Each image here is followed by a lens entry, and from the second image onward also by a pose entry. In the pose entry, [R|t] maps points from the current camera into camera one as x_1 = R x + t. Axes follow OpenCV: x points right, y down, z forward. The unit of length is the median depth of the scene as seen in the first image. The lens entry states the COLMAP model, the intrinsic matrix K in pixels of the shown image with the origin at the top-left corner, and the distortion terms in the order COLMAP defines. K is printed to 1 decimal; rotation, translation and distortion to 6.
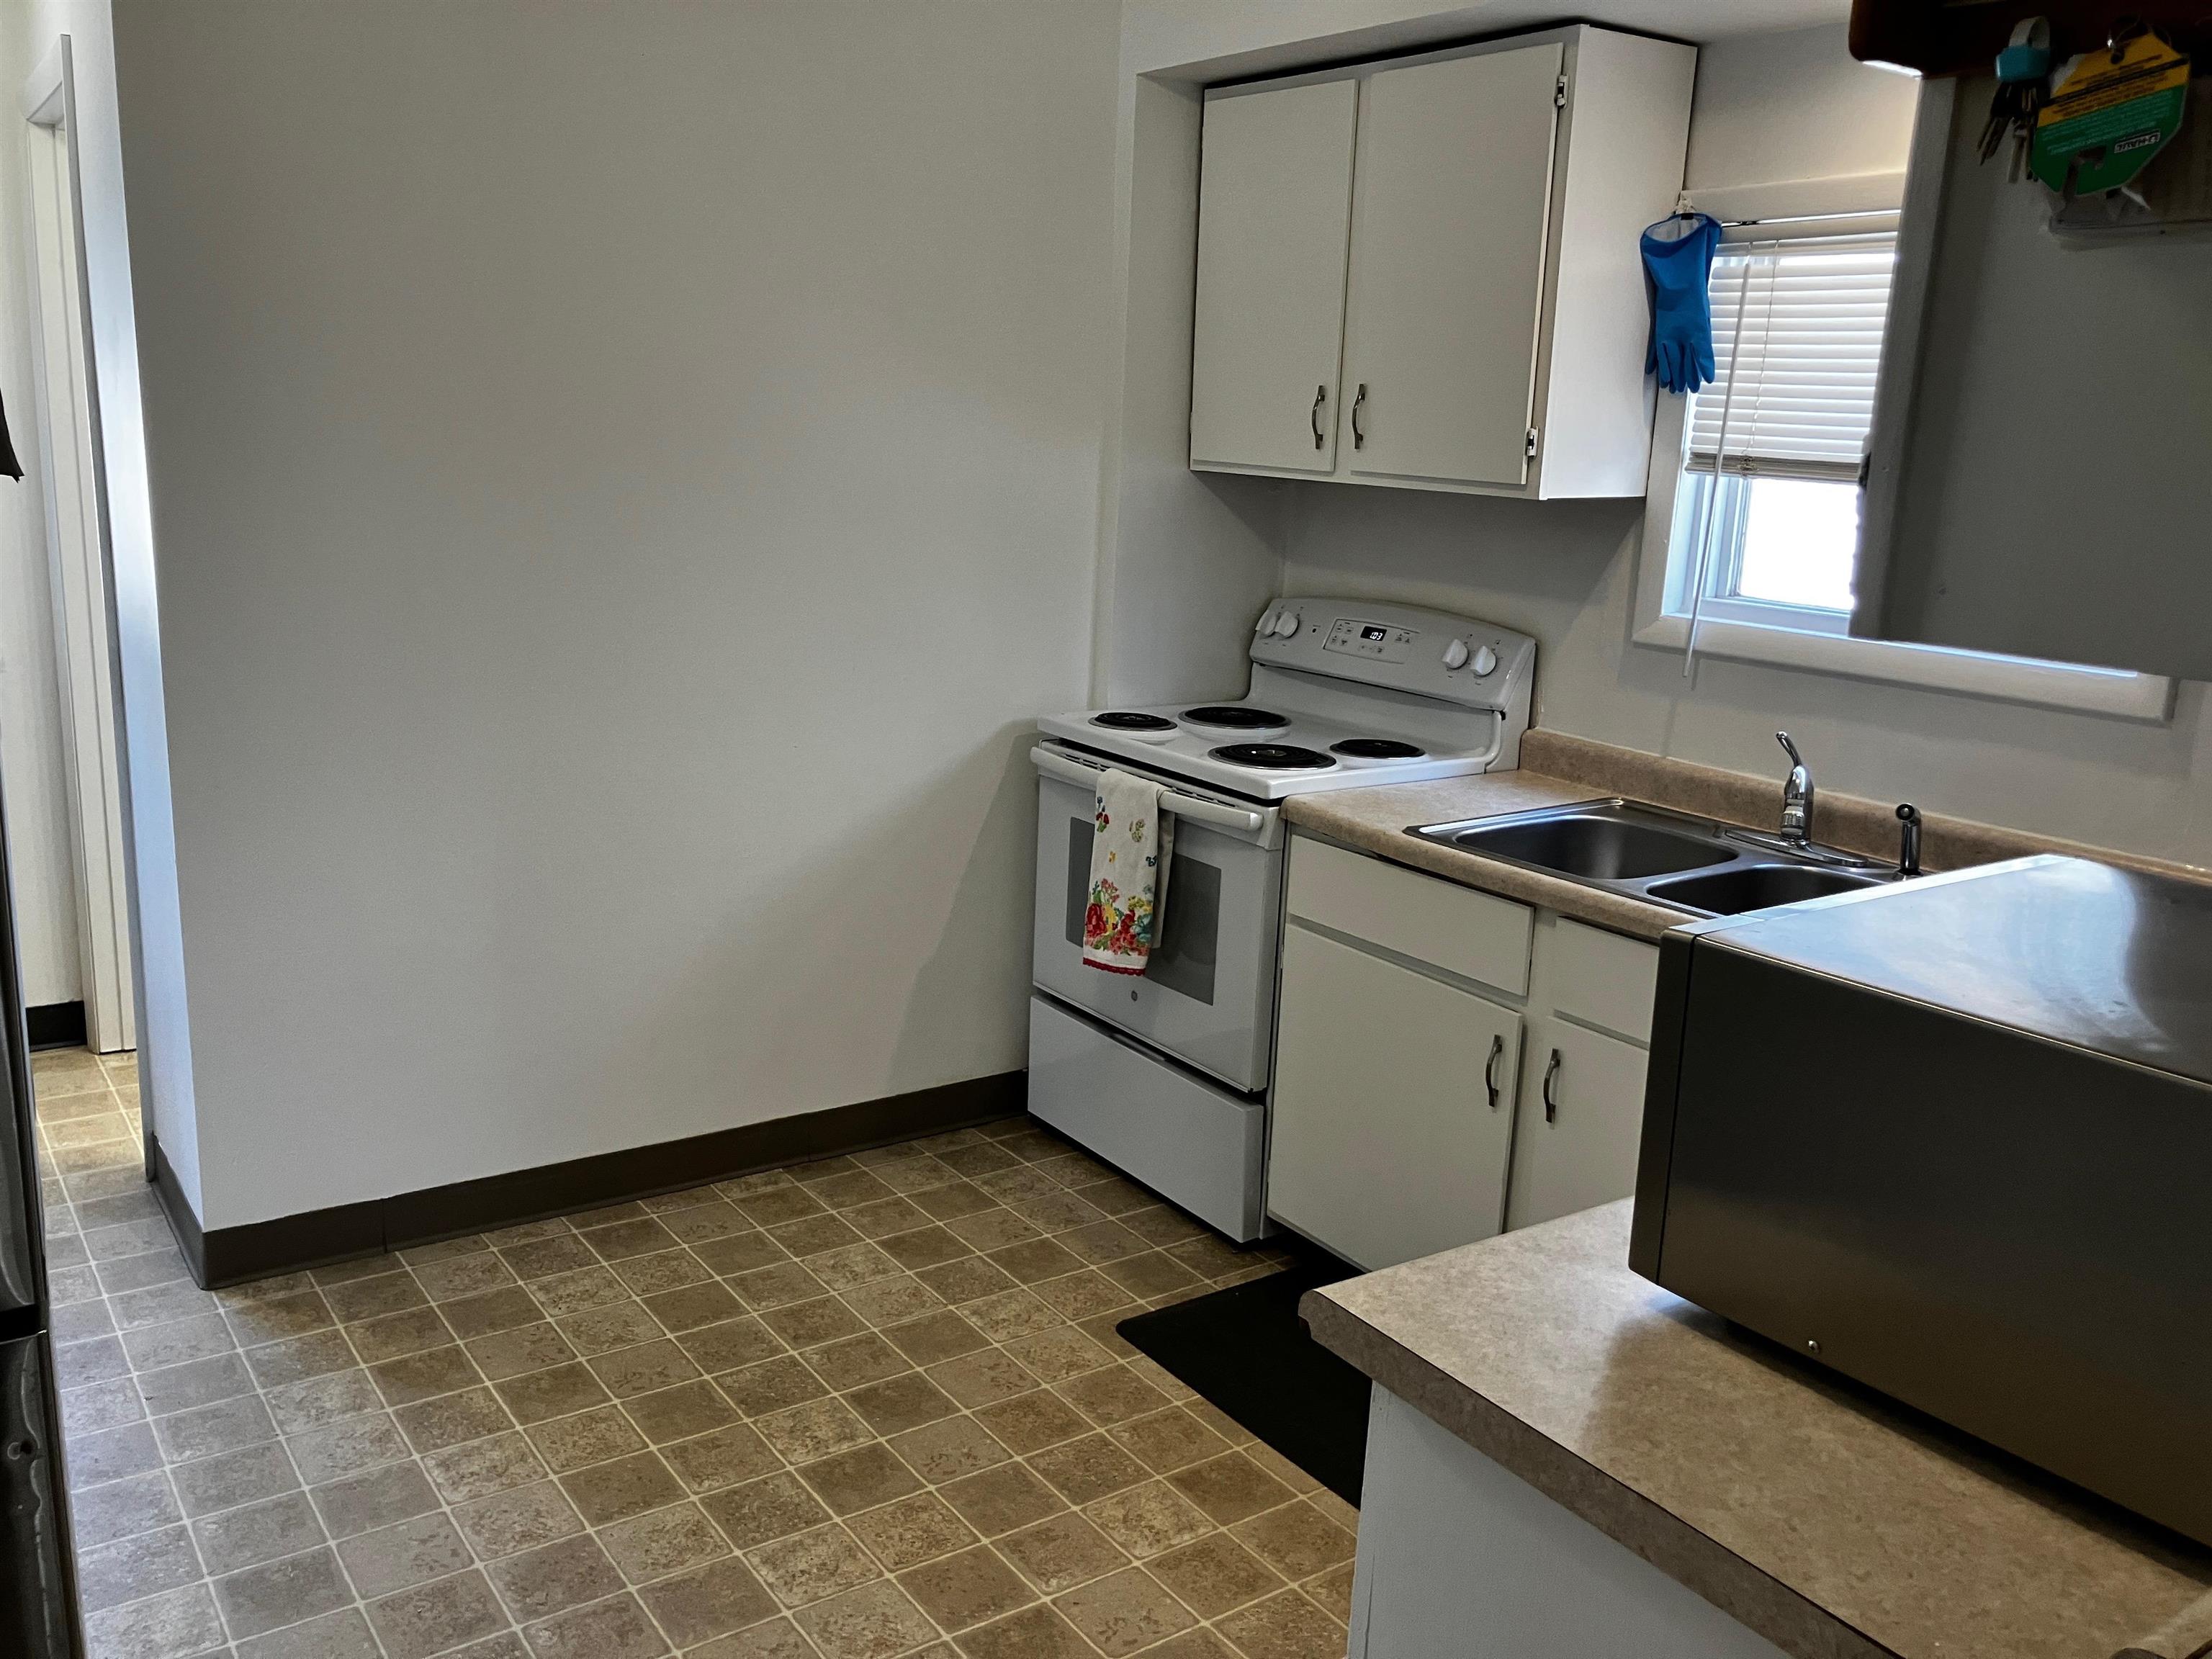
lens RADIAL K [[1922.0, 0, 1101.9], [0, 1922.0, 818.2], [0, 0, 1]] dist [0.053844, 0.003167]
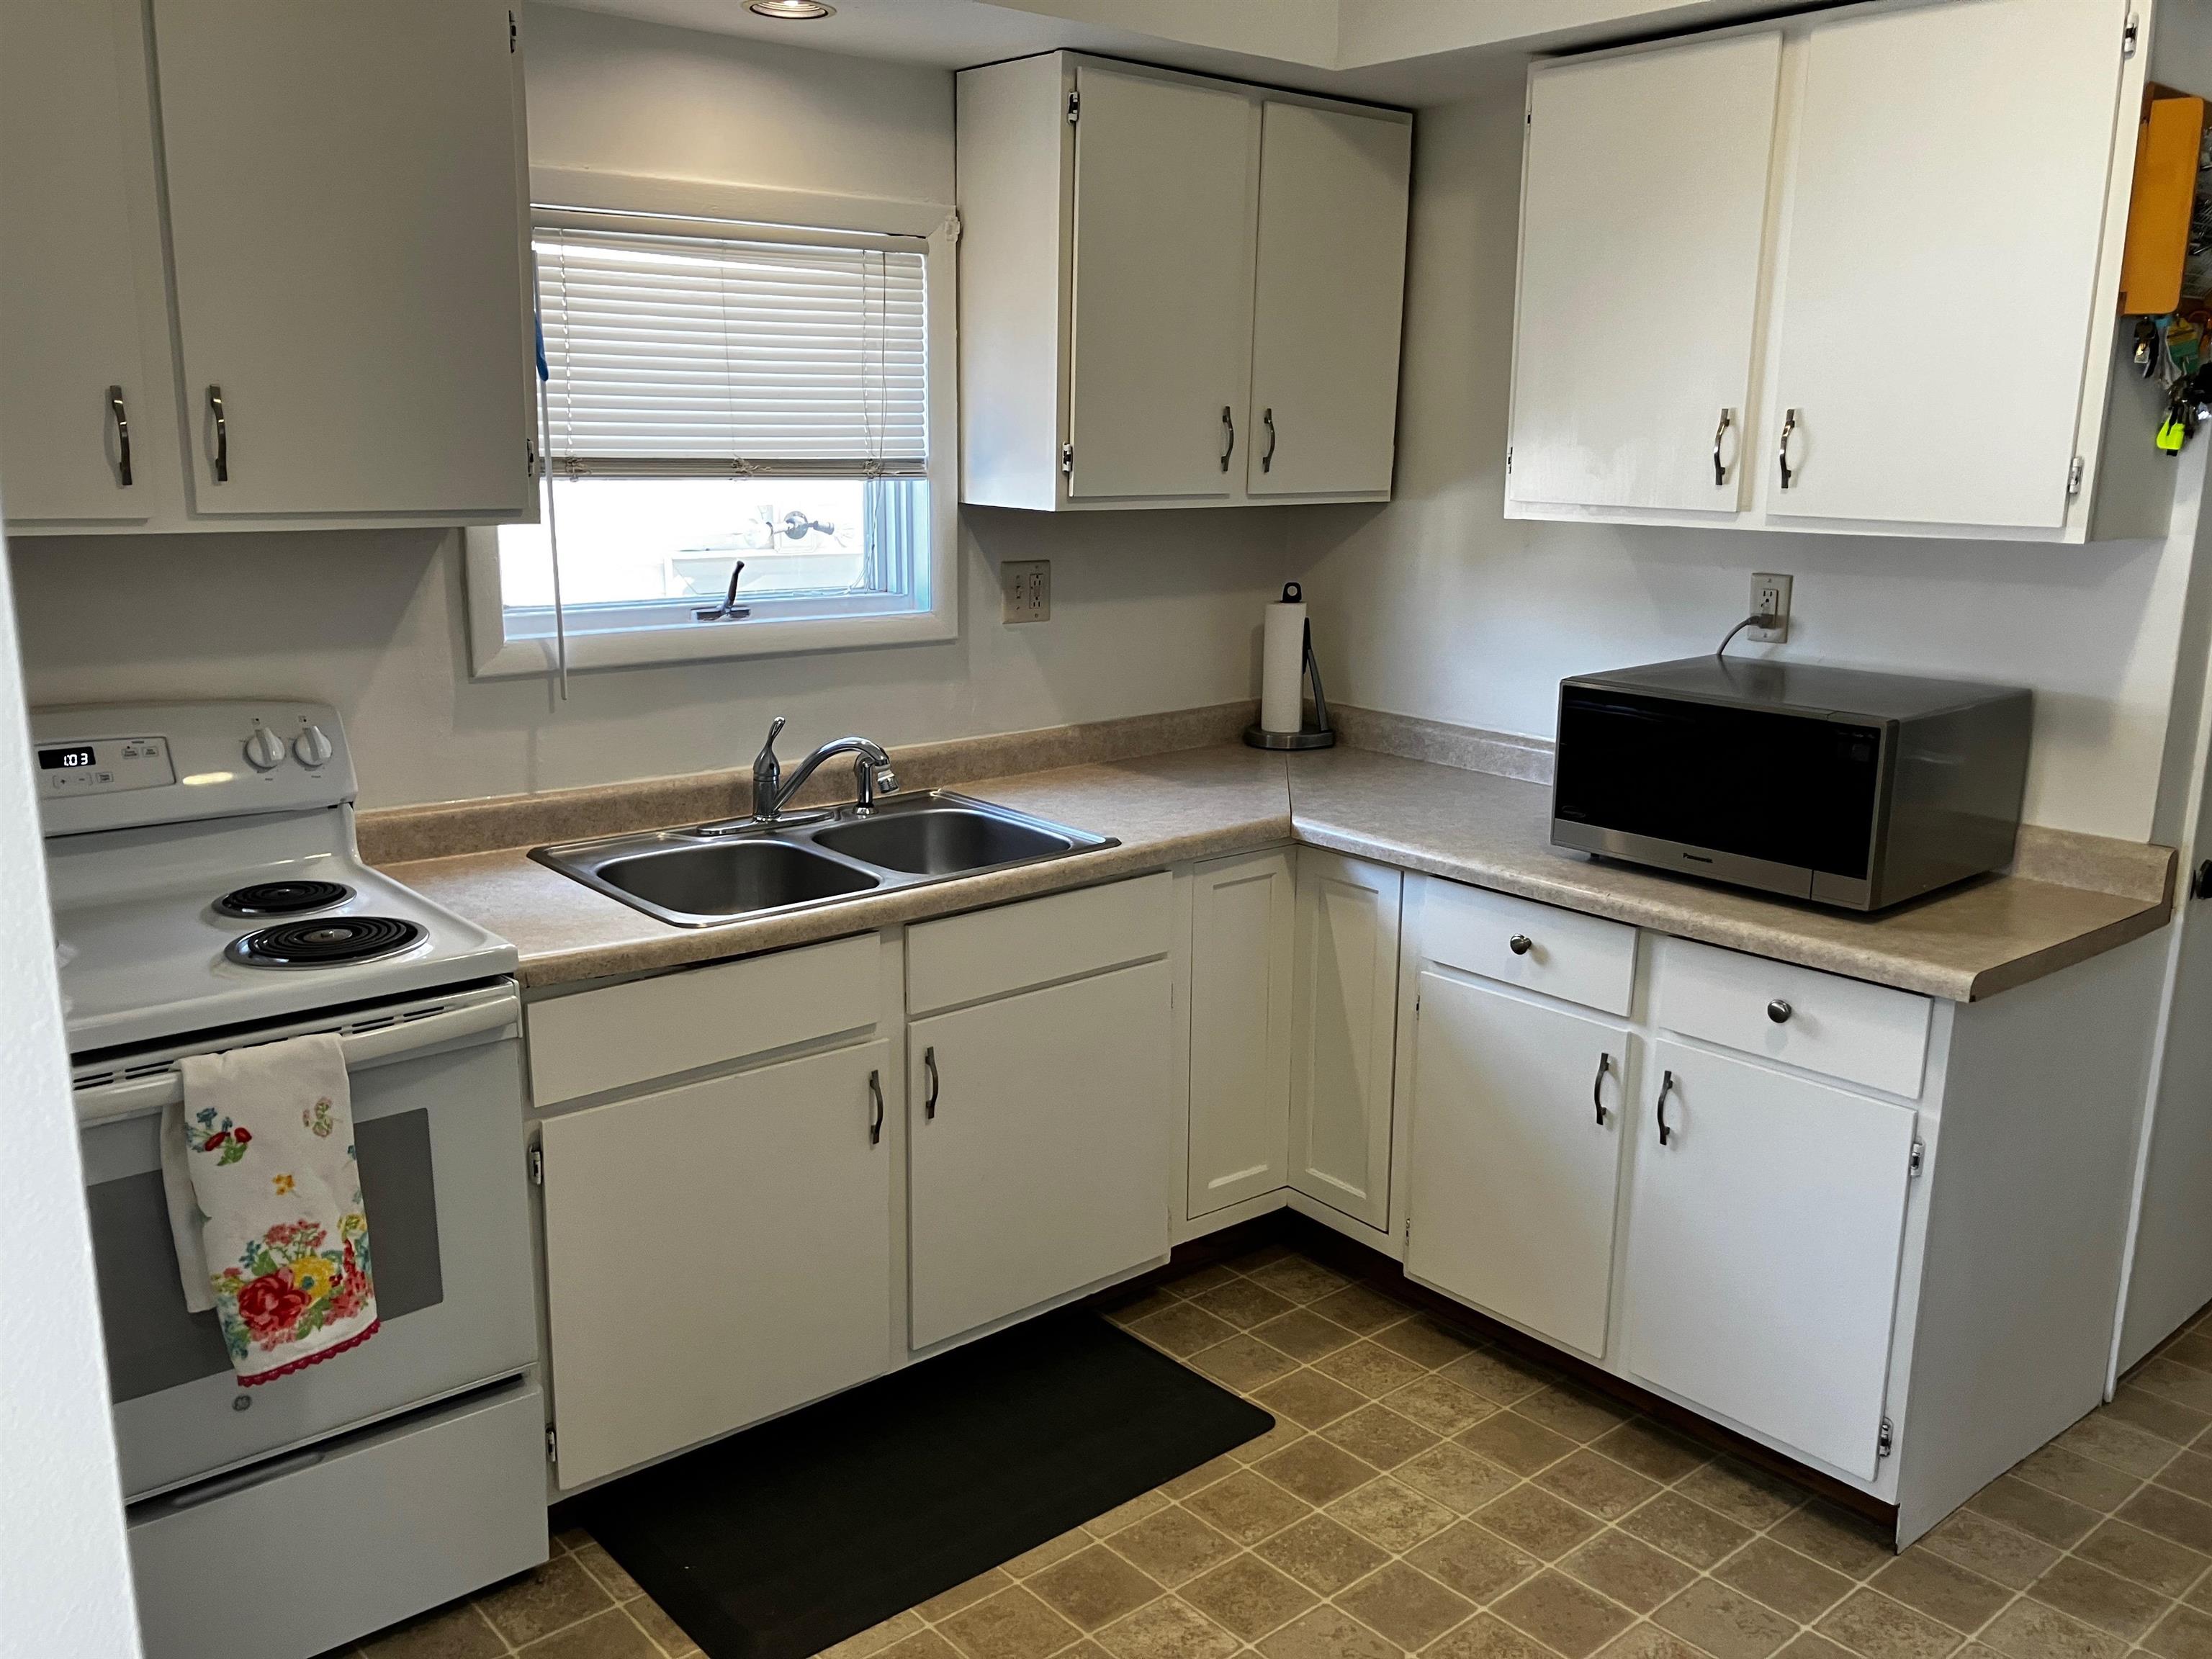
lens RADIAL K [[1809.2, 0, 1103.9], [0, 1809.2, 848.6], [0, 0, 1]] dist [0.018471, -0.010110]
pose [[-0.113659, -0.265839, 0.957294, -0.572263], [0.191923, 0.939514, 0.283688, -0.201748], [-0.974806, 0.215971, -0.055764, 0.810087]]
